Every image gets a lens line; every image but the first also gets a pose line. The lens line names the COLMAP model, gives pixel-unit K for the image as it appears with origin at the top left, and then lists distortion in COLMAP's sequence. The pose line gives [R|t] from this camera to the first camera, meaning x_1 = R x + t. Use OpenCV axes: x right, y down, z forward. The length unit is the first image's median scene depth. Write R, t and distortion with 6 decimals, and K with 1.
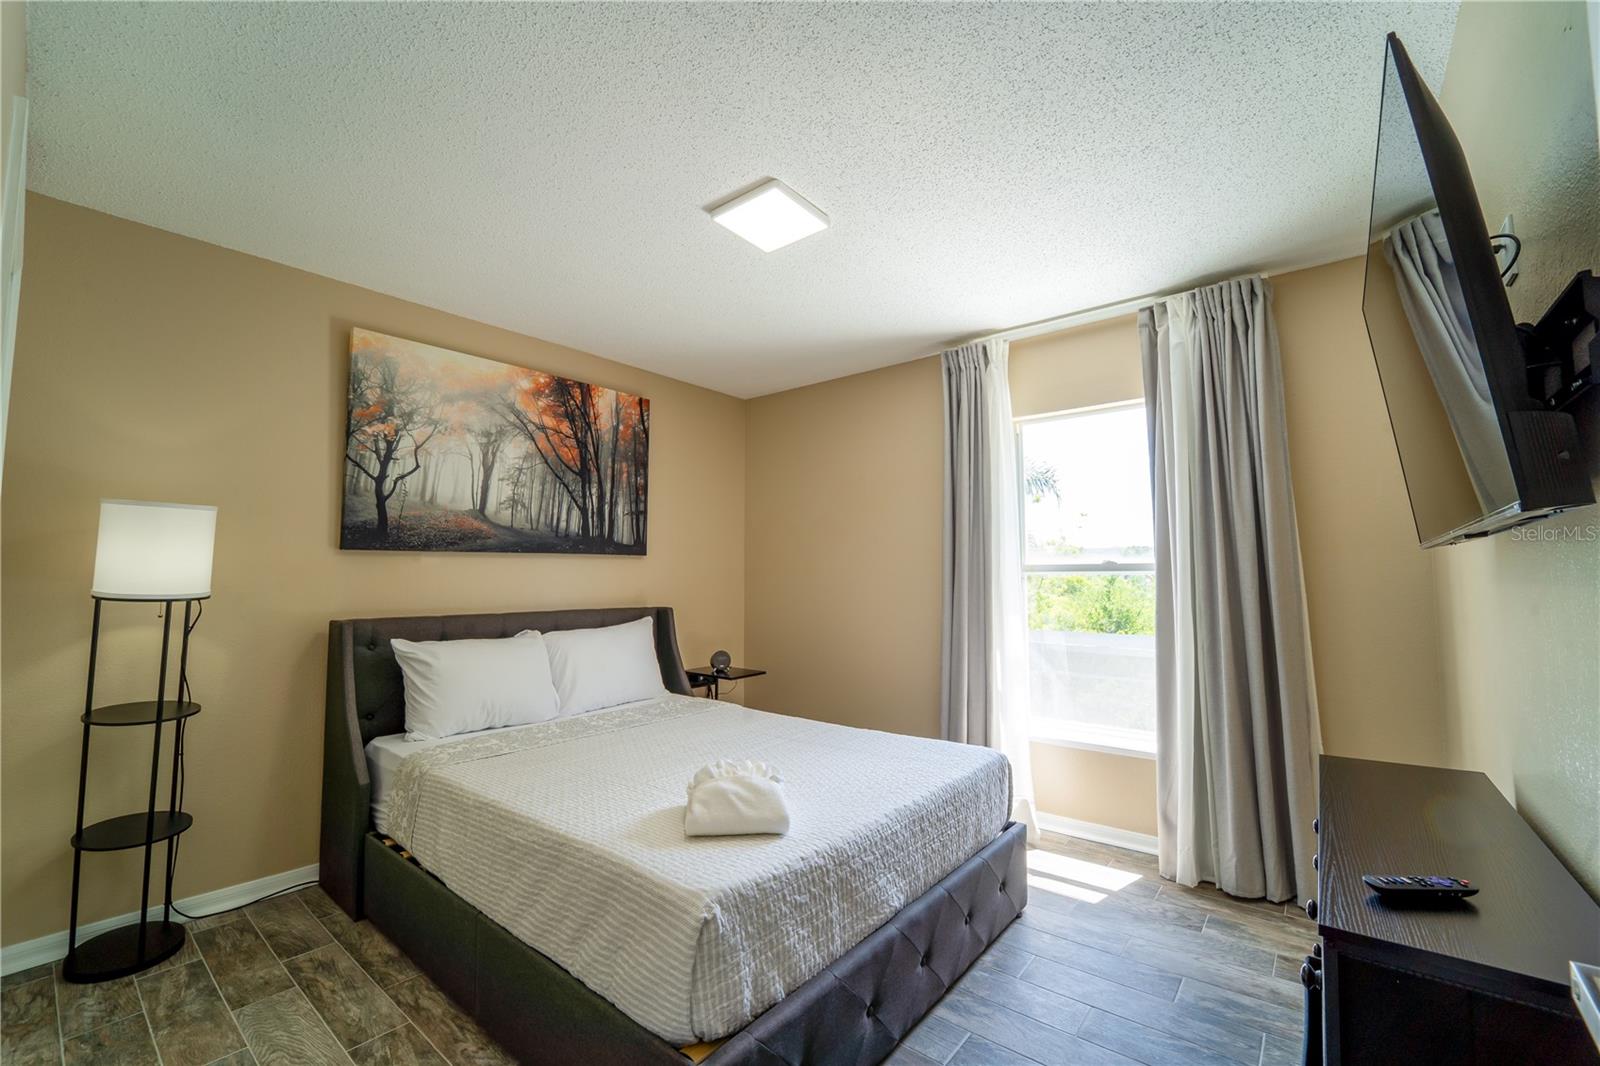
lens RADIAL K [[654.8, 0, 795.6], [0, 654.8, 531.8], [0, 0, 1]] dist [-0.024306, 0.000620]
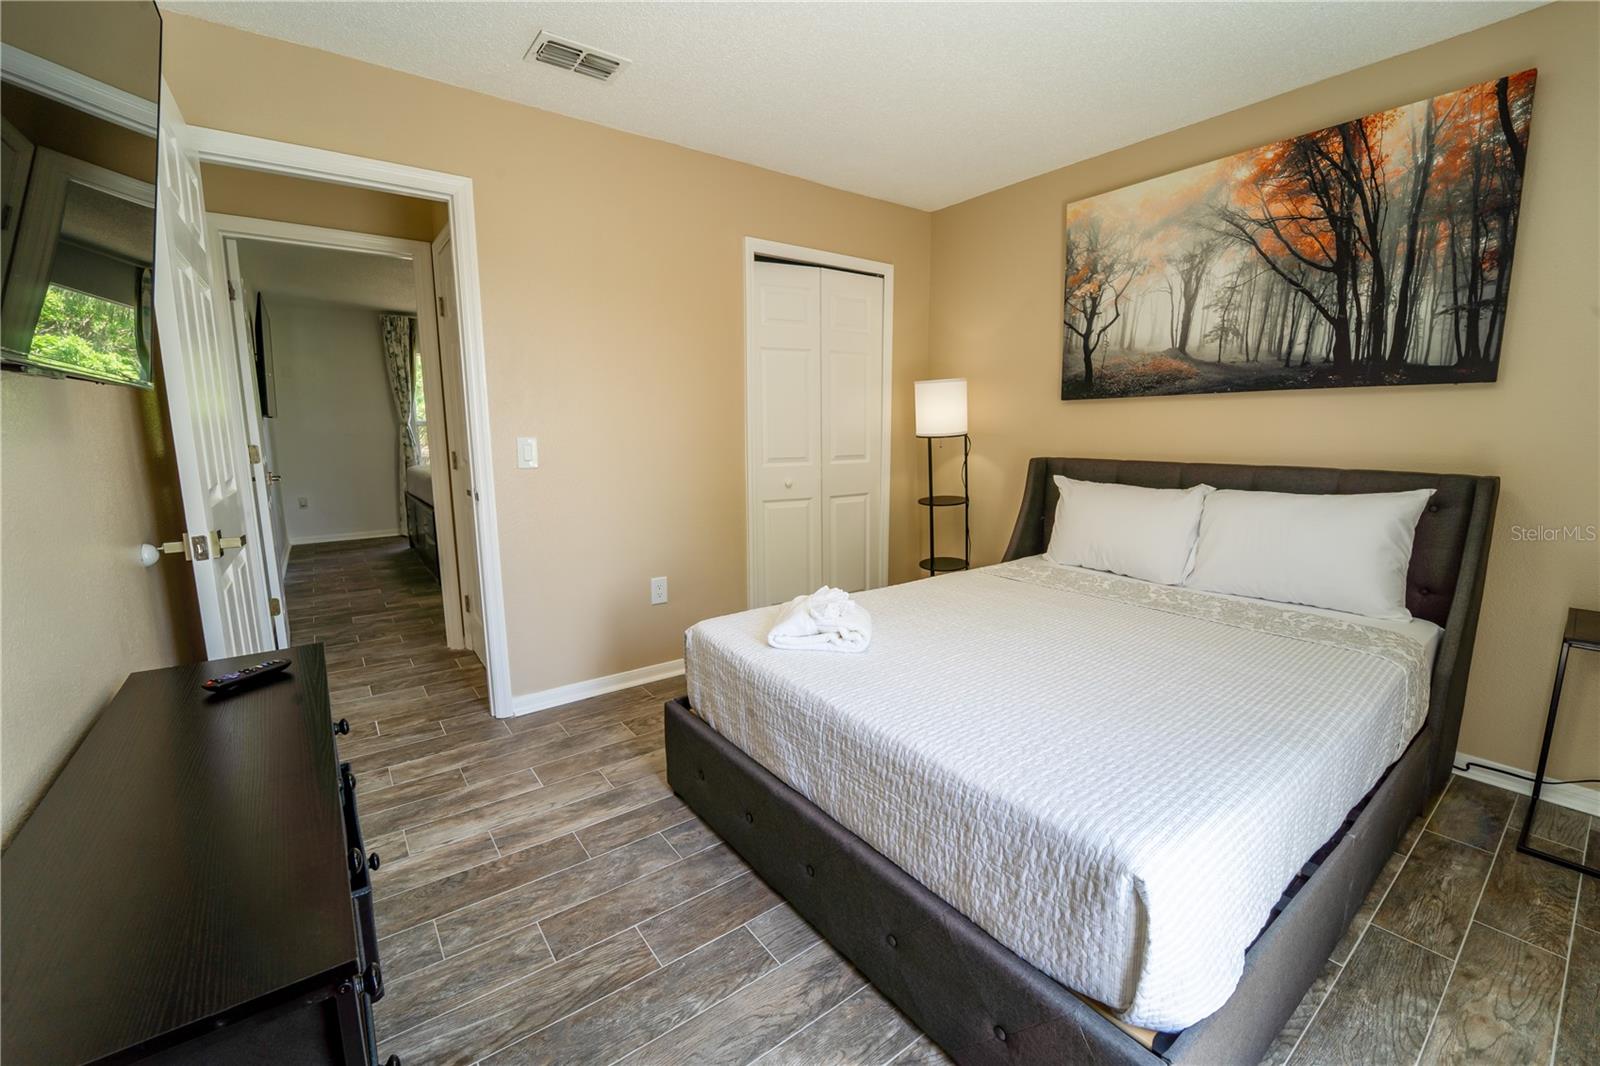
lens RADIAL K [[654.8, 0, 795.6], [0, 654.8, 531.8], [0, 0, 1]] dist [-0.024306, 0.000620]
pose [[-0.241806, 0.157773, -0.957412, 0.508668], [0.074422, 0.986802, 0.143820, 0.046002], [0.967466, -0.036476, -0.250356, 0.640889]]
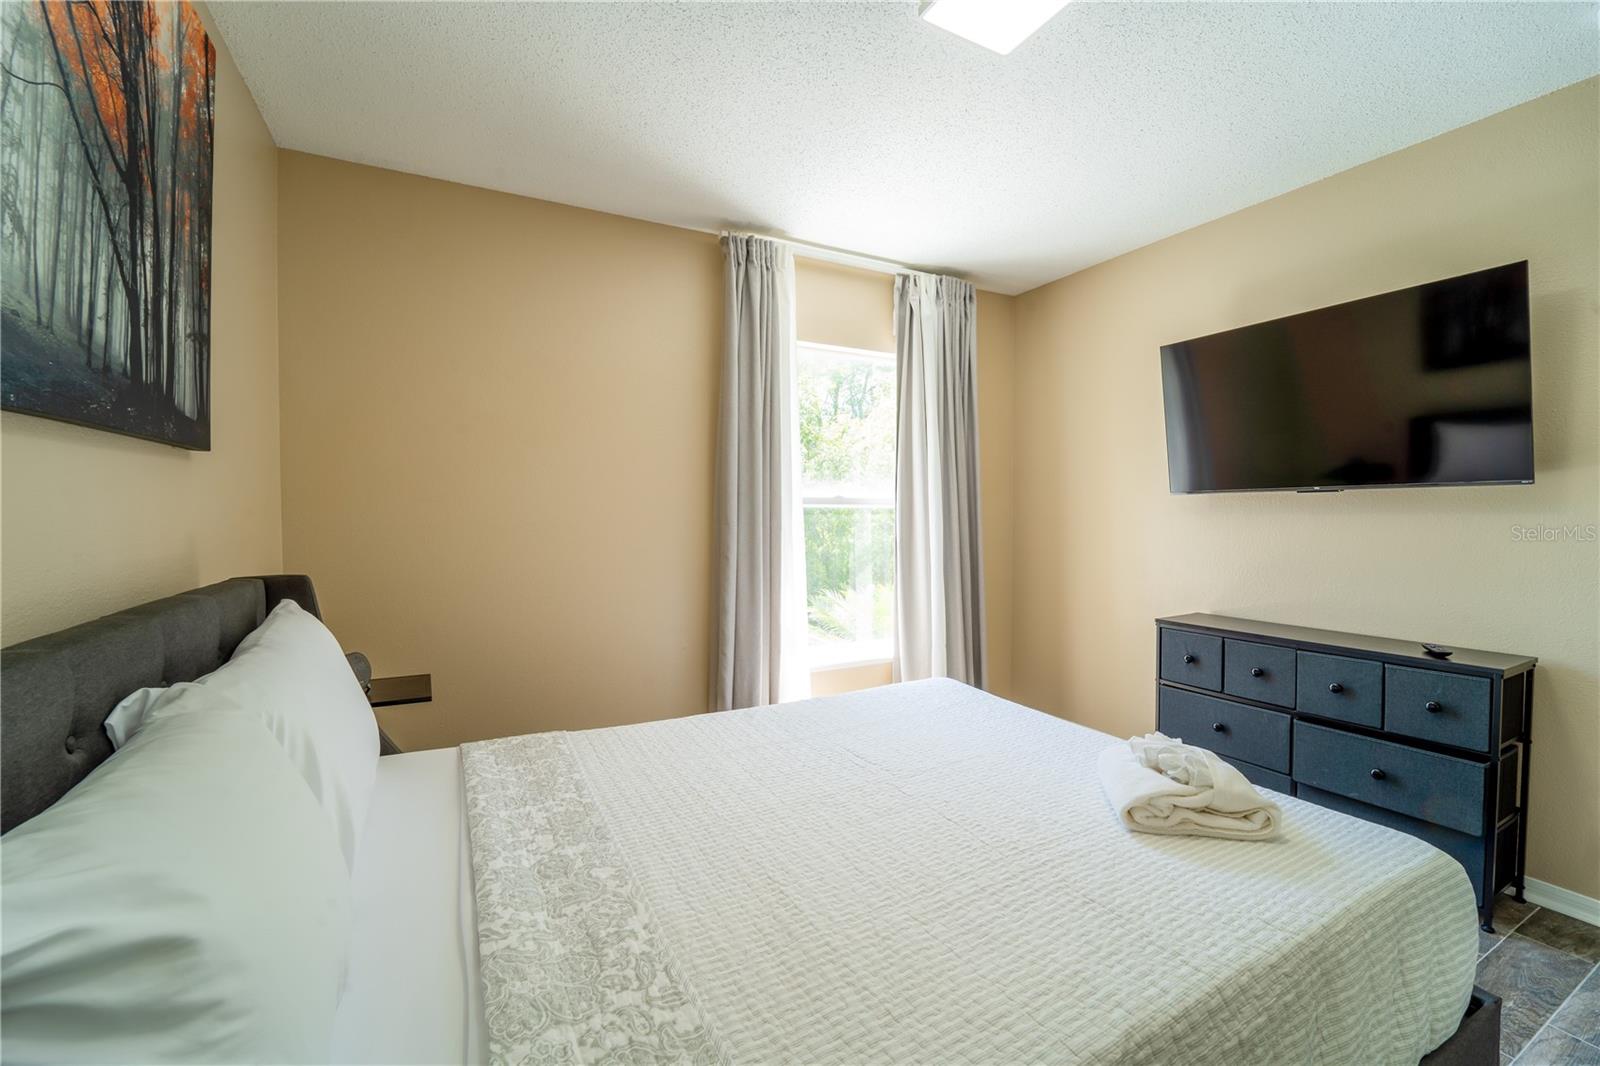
lens RADIAL K [[652.7, 0, 794.5], [0, 652.7, 531.3], [0, 0, 1]] dist [-0.021720, 0.000213]
pose [[0.390033, -0.026289, 0.920426, -0.513474], [-0.067231, 0.996111, 0.056940, 0.044754], [-0.918343, -0.084090, 0.386749, 0.592919]]
